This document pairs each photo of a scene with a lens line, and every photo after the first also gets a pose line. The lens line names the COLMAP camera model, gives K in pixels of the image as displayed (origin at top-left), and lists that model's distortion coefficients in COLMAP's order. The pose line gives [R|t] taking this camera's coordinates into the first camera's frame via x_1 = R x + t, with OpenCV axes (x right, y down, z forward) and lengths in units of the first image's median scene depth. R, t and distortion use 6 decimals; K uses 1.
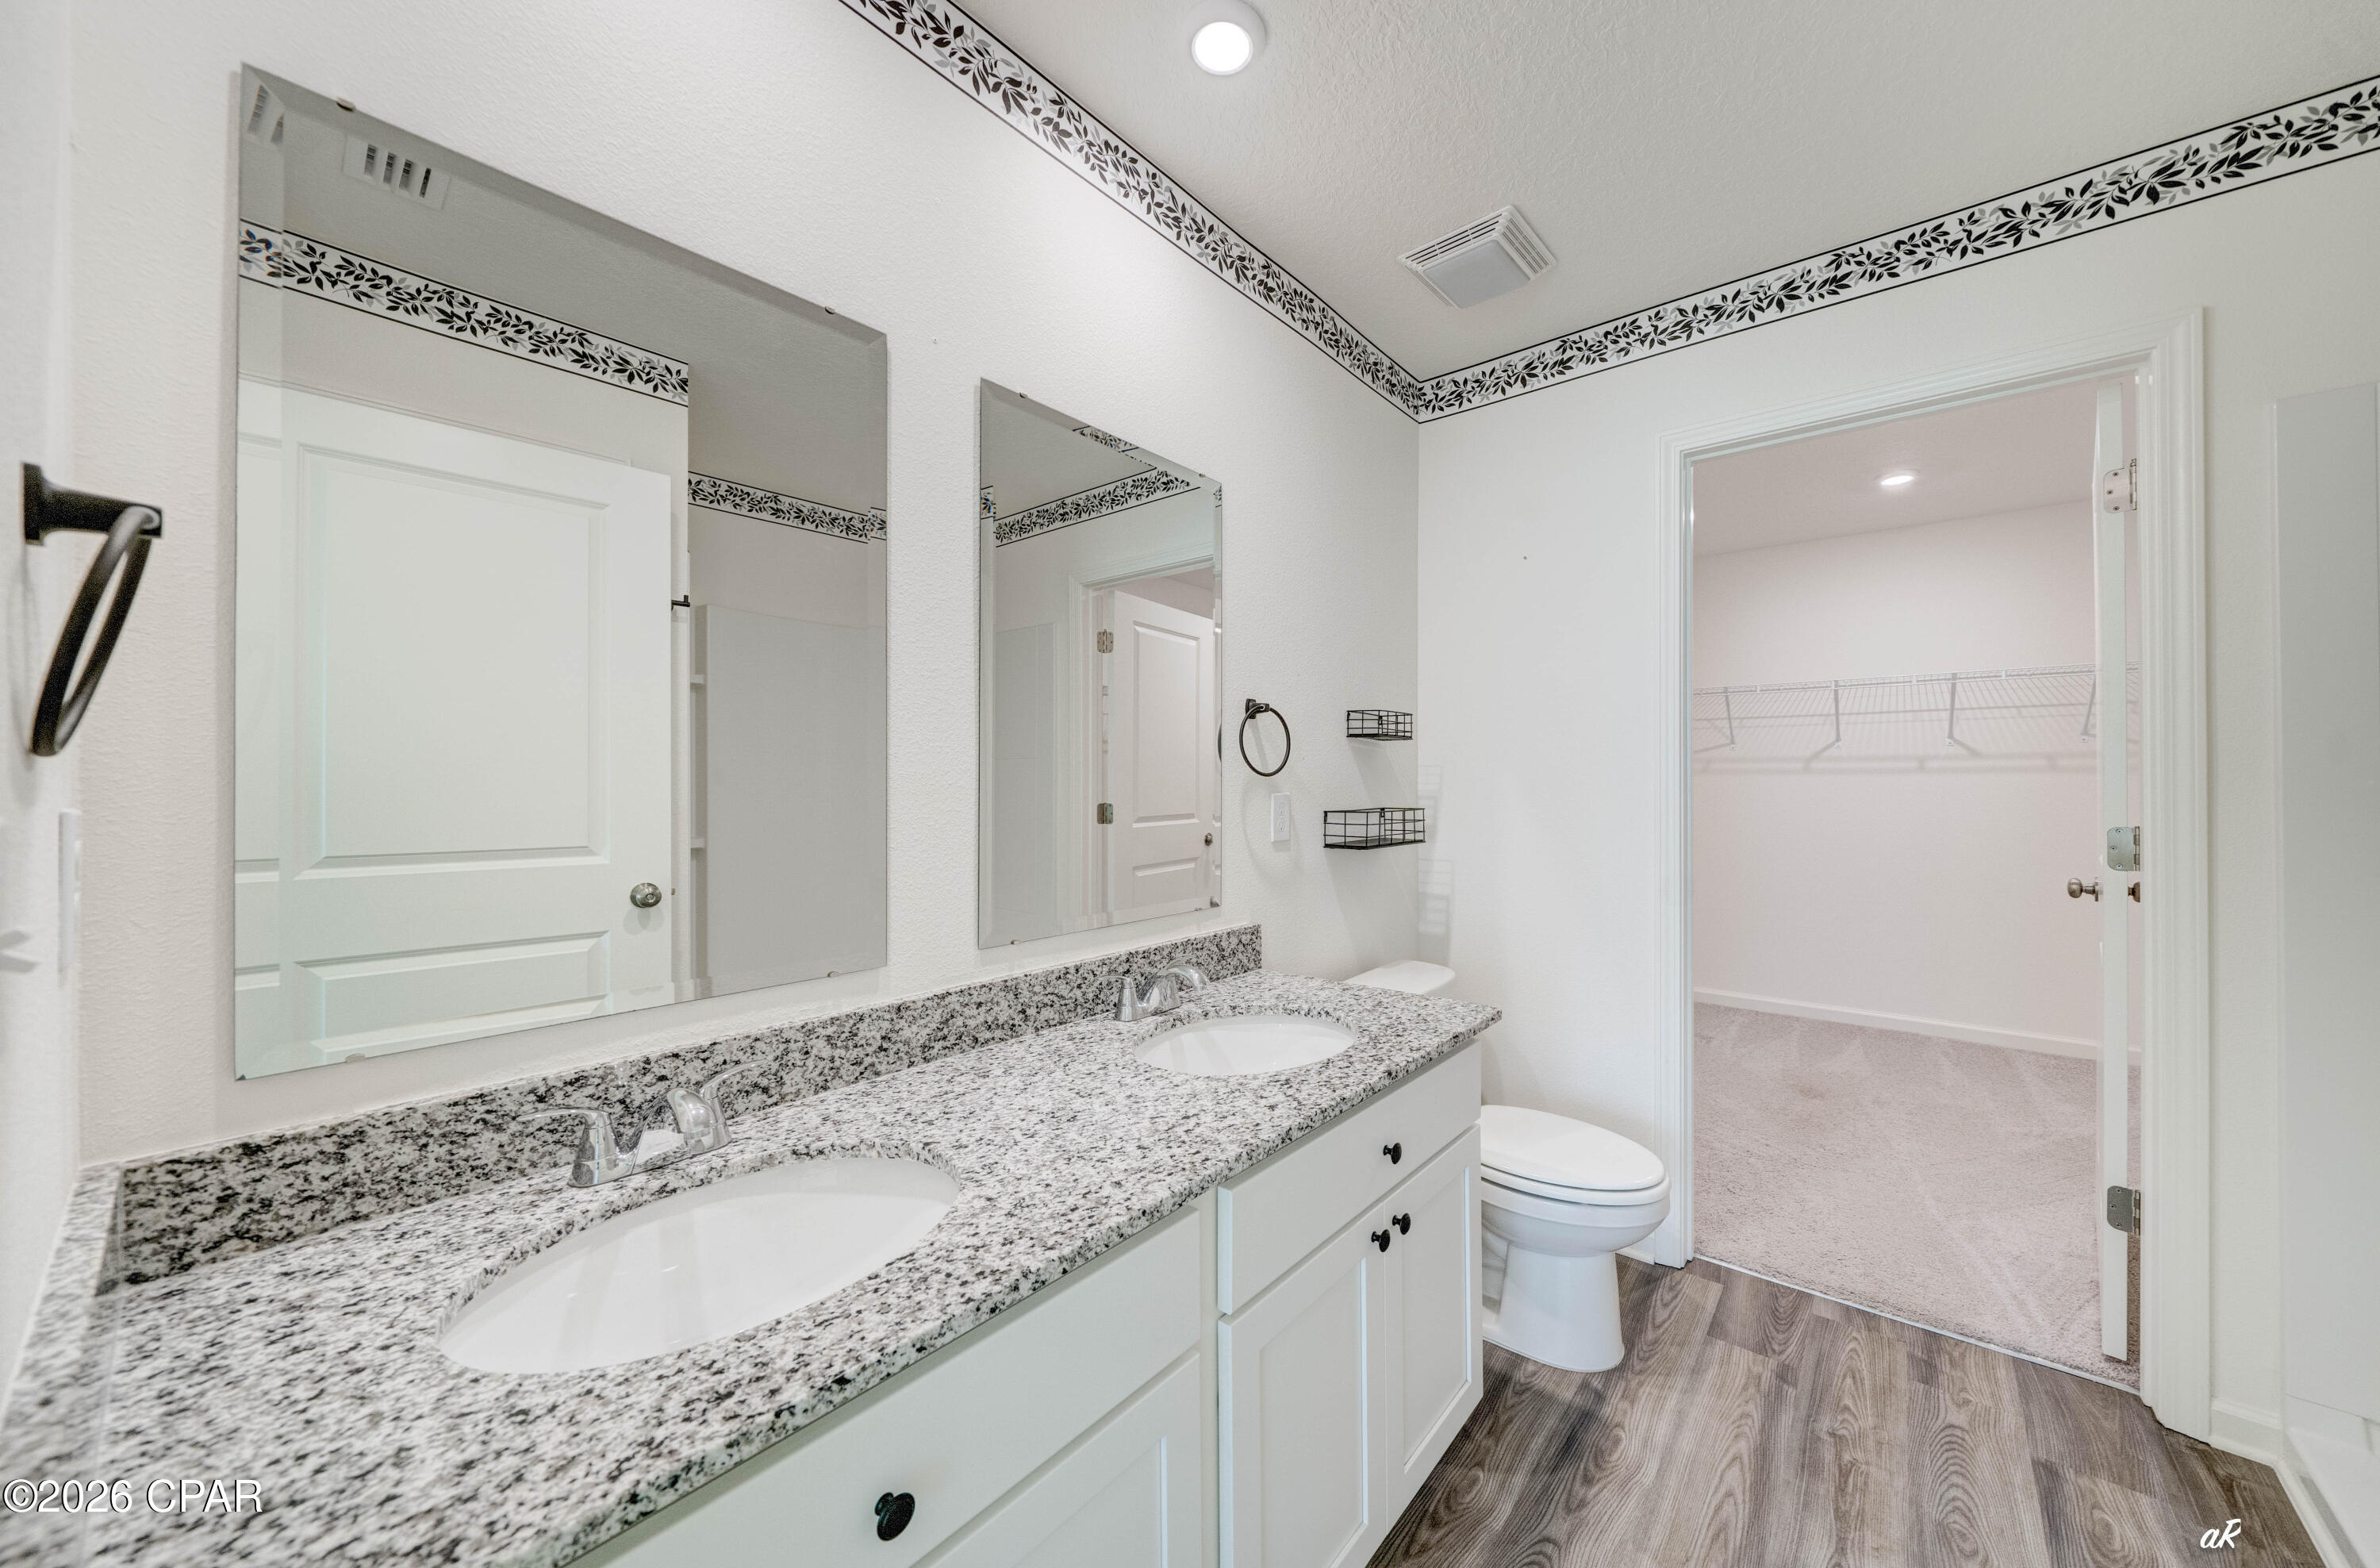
lens RADIAL K [[846.9, 0, 1200.4], [0, 846.9, 772.2], [0, 0, 1]] dist [-0.002925, -0.000756]
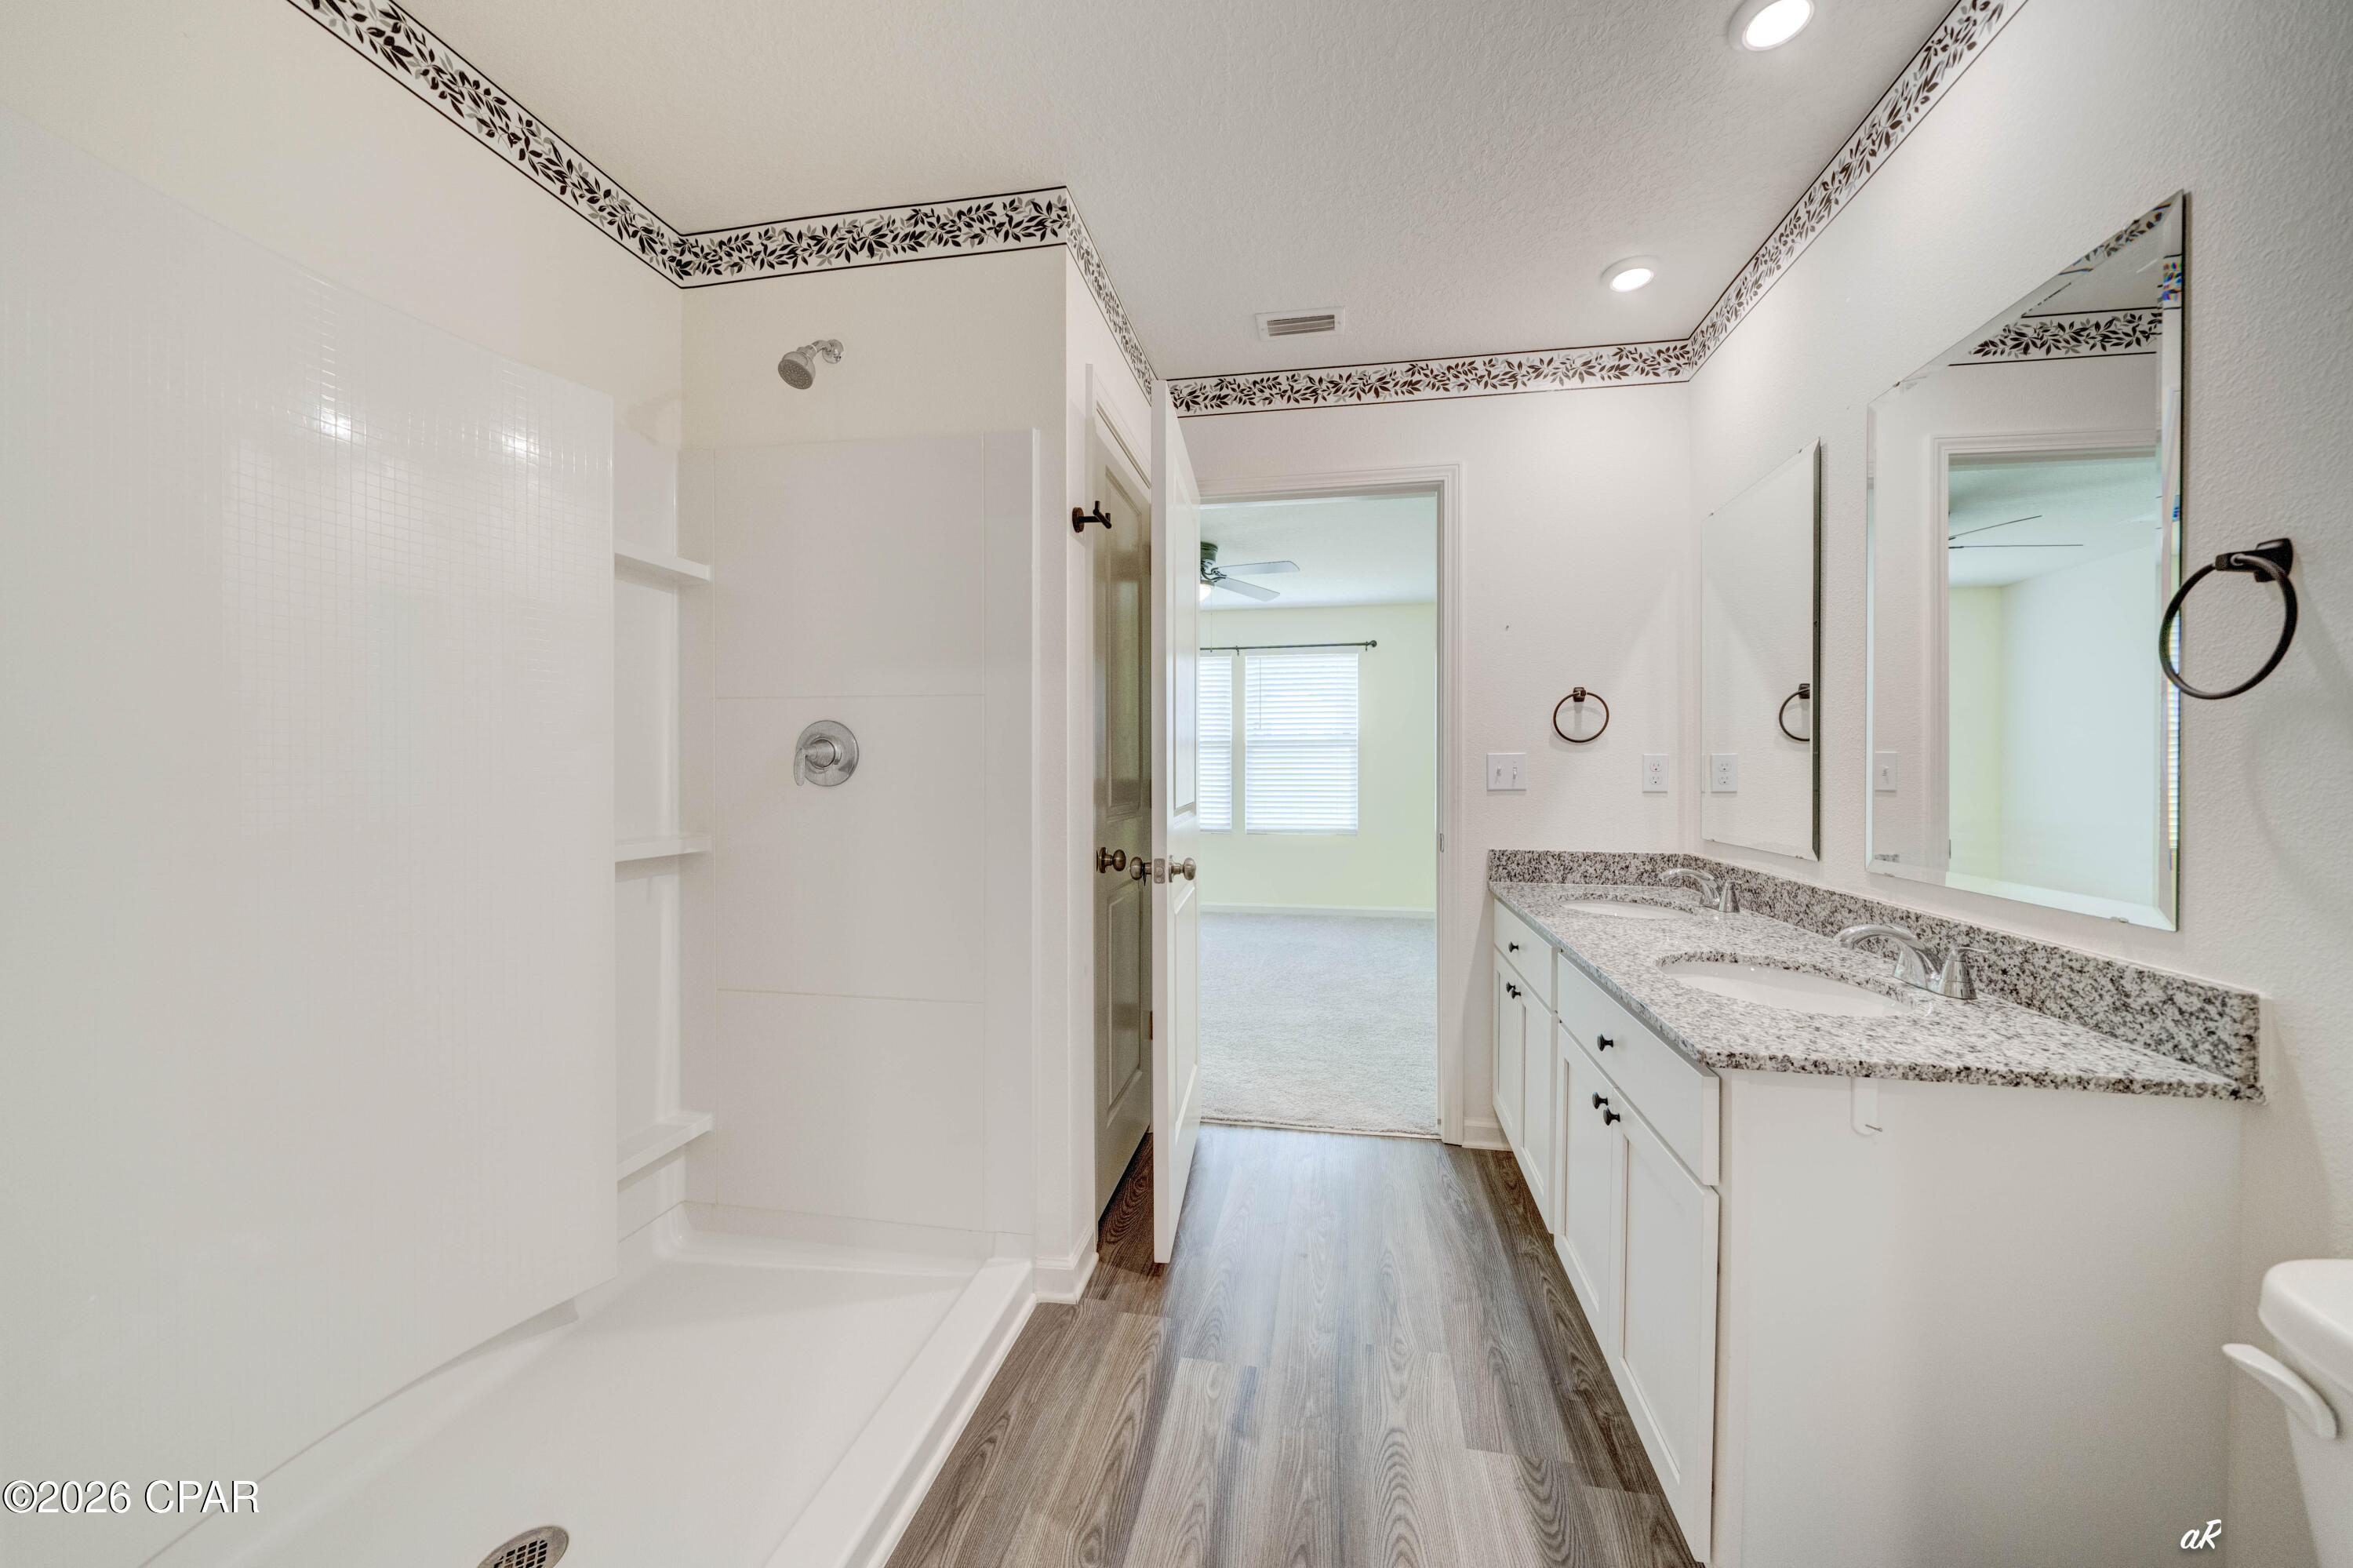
lens RADIAL K [[837.2, 0, 1176.9], [0, 837.2, 777.7], [0, 0, 1]] dist [-0.002925, -0.000756]
pose [[-0.881136, 0.008871, -0.472780, 1.222145], [0.012001, 0.999921, -0.003604, 0.067794], [0.472711, -0.008850, -0.881173, 1.635274]]
